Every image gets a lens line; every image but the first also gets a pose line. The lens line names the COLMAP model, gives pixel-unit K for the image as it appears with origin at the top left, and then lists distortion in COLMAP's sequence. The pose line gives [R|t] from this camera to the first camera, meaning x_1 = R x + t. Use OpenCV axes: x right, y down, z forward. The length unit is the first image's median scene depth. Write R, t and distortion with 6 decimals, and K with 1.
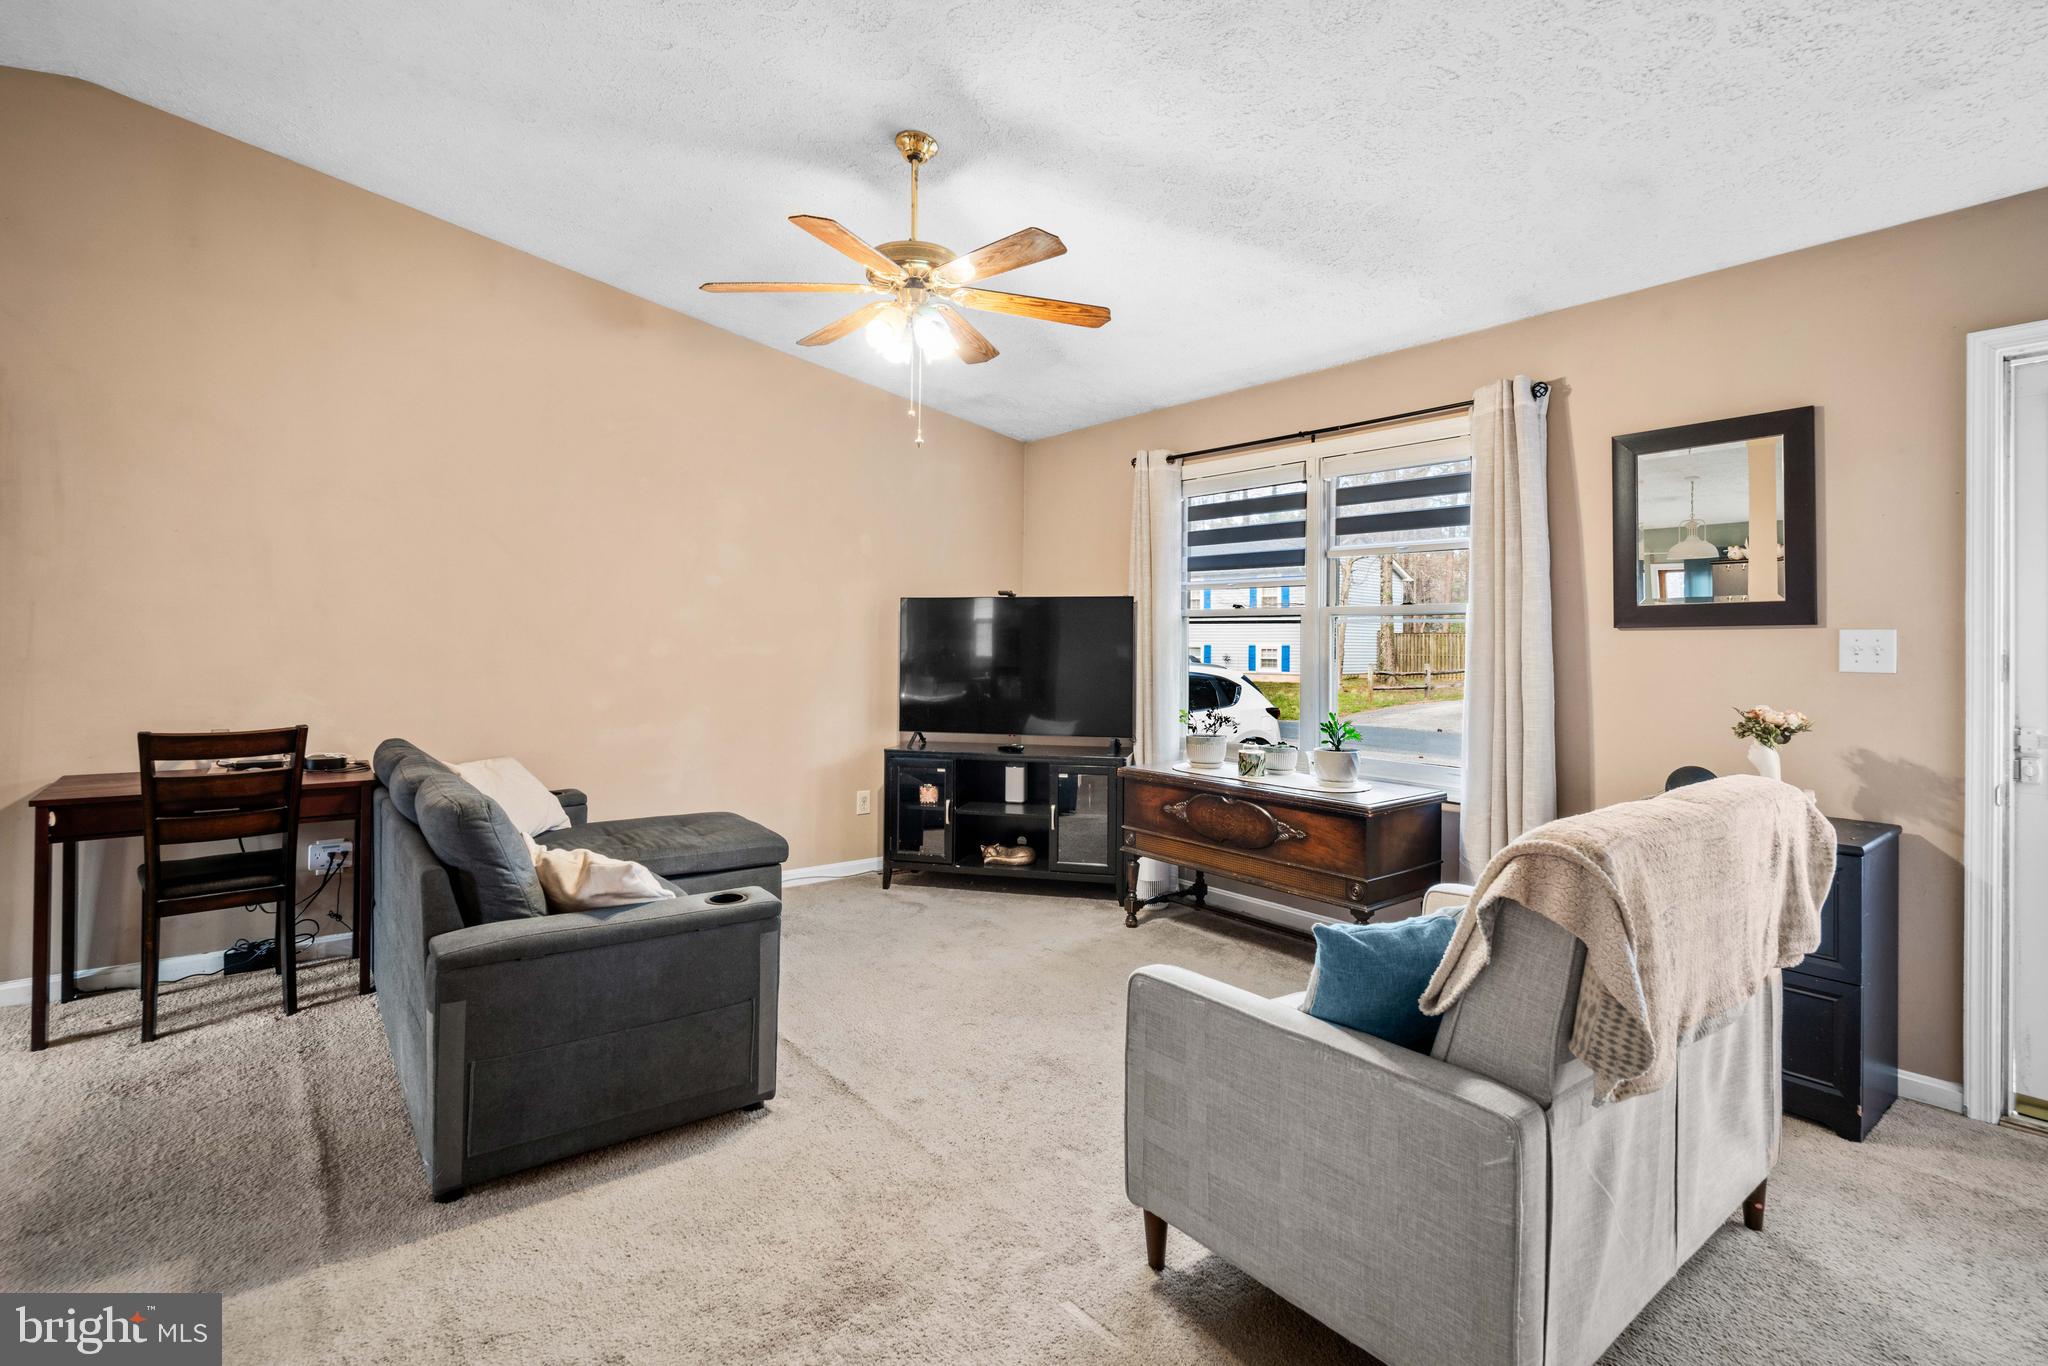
lens RADIAL K [[970.4, 0, 1020.0], [0, 970.4, 637.2], [0, 0, 1]] dist [-0.013117, 0.004942]
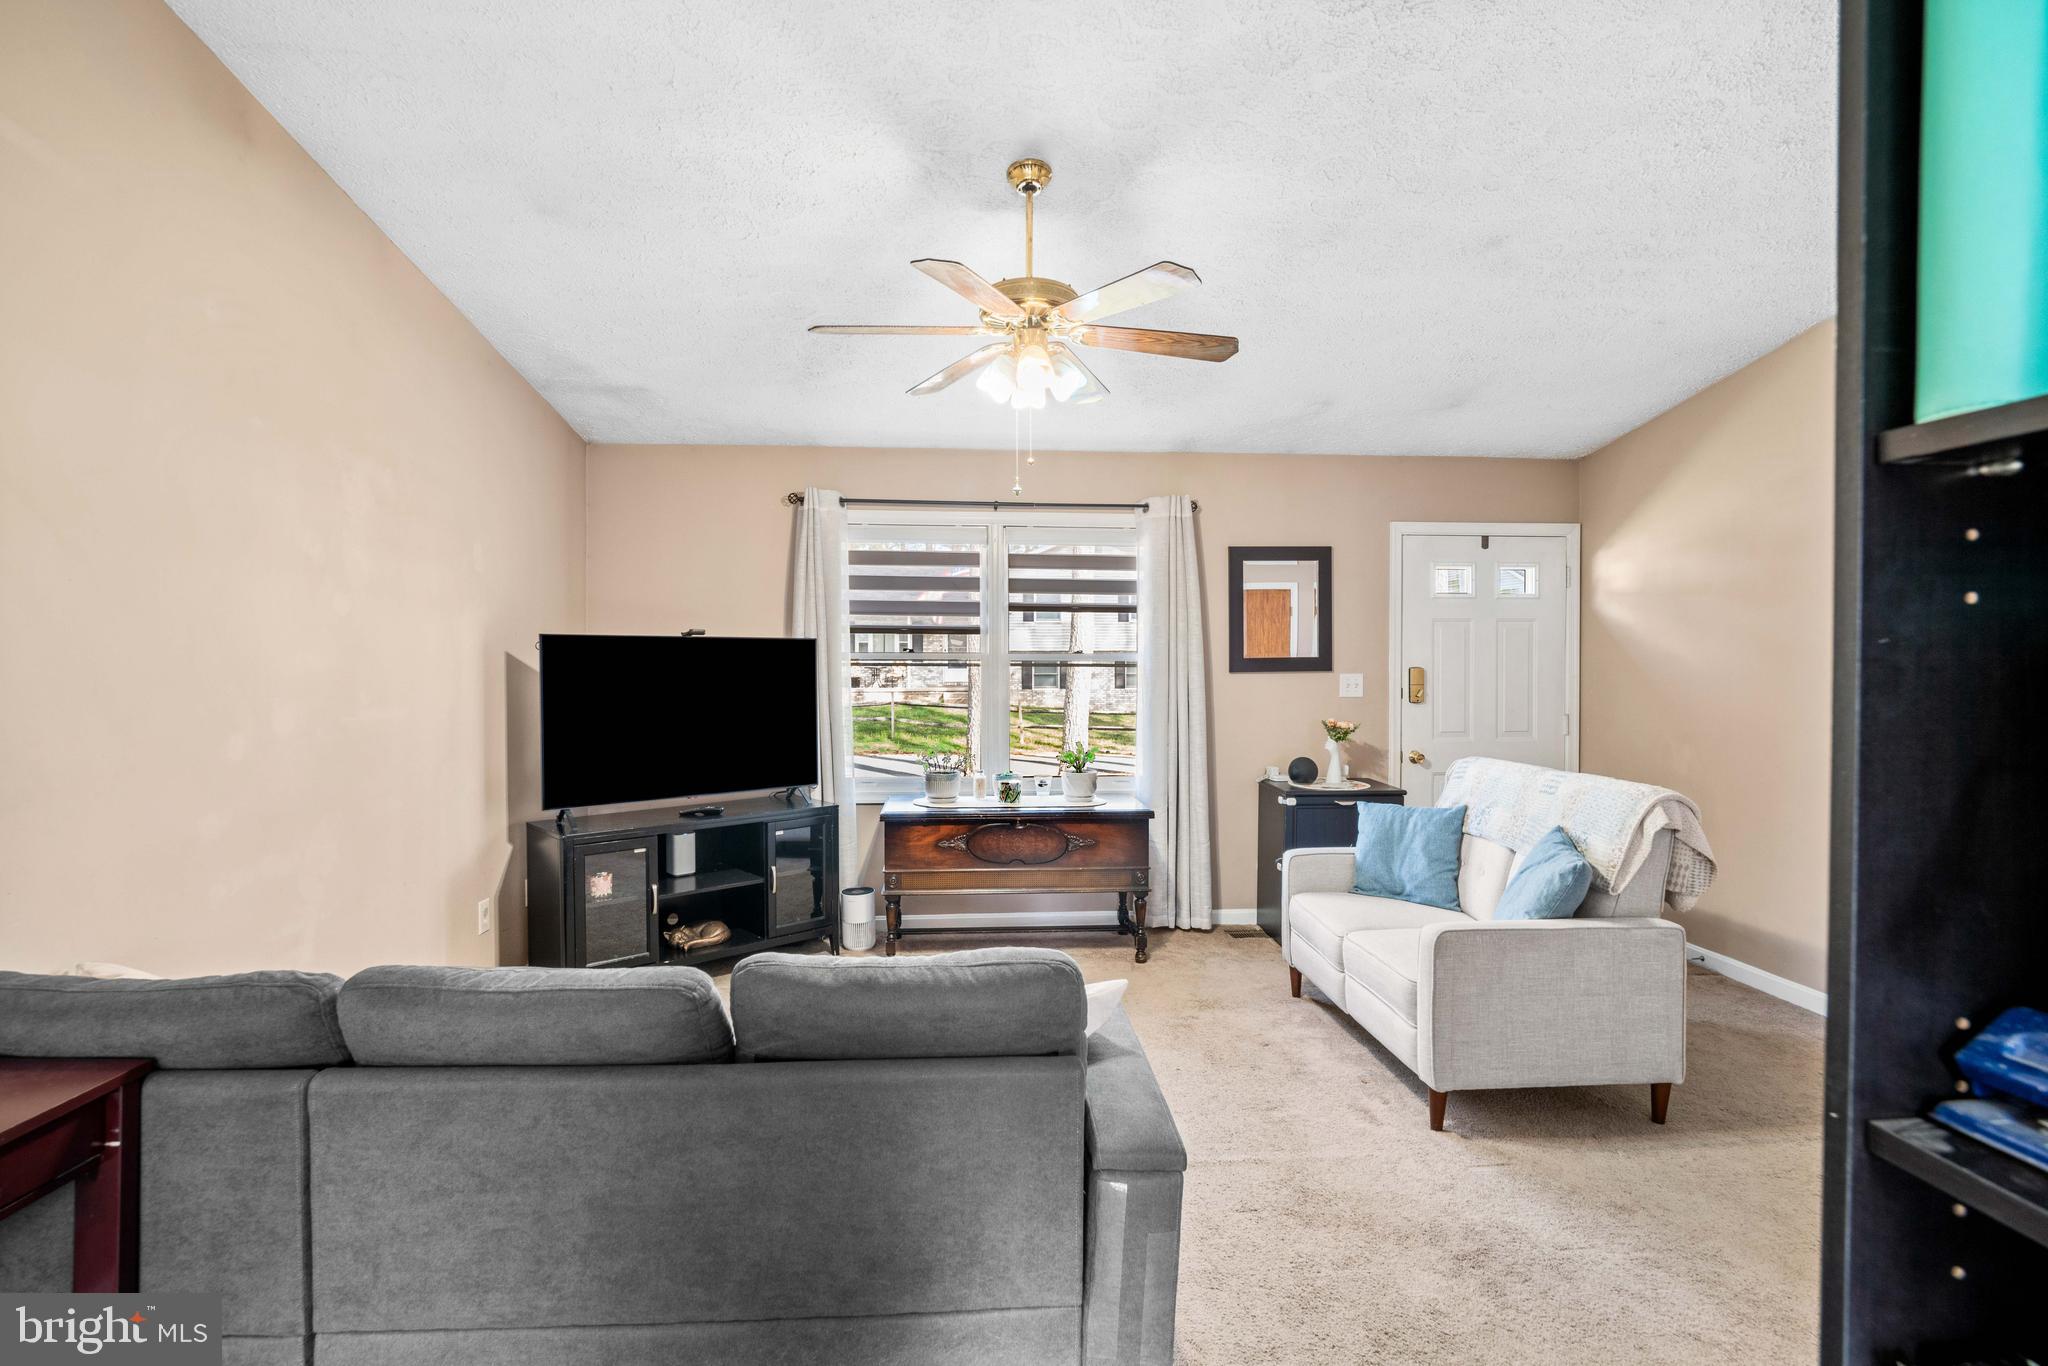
lens RADIAL K [[953.4, 0, 1007.7], [0, 953.4, 679.7], [0, 0, 1]] dist [-0.016041, 0.005860]
pose [[0.559090, -0.019702, 0.828873, -0.640068], [0.002096, 0.999748, 0.022350, -0.024928], [-0.829104, -0.010759, 0.558991, 0.348291]]
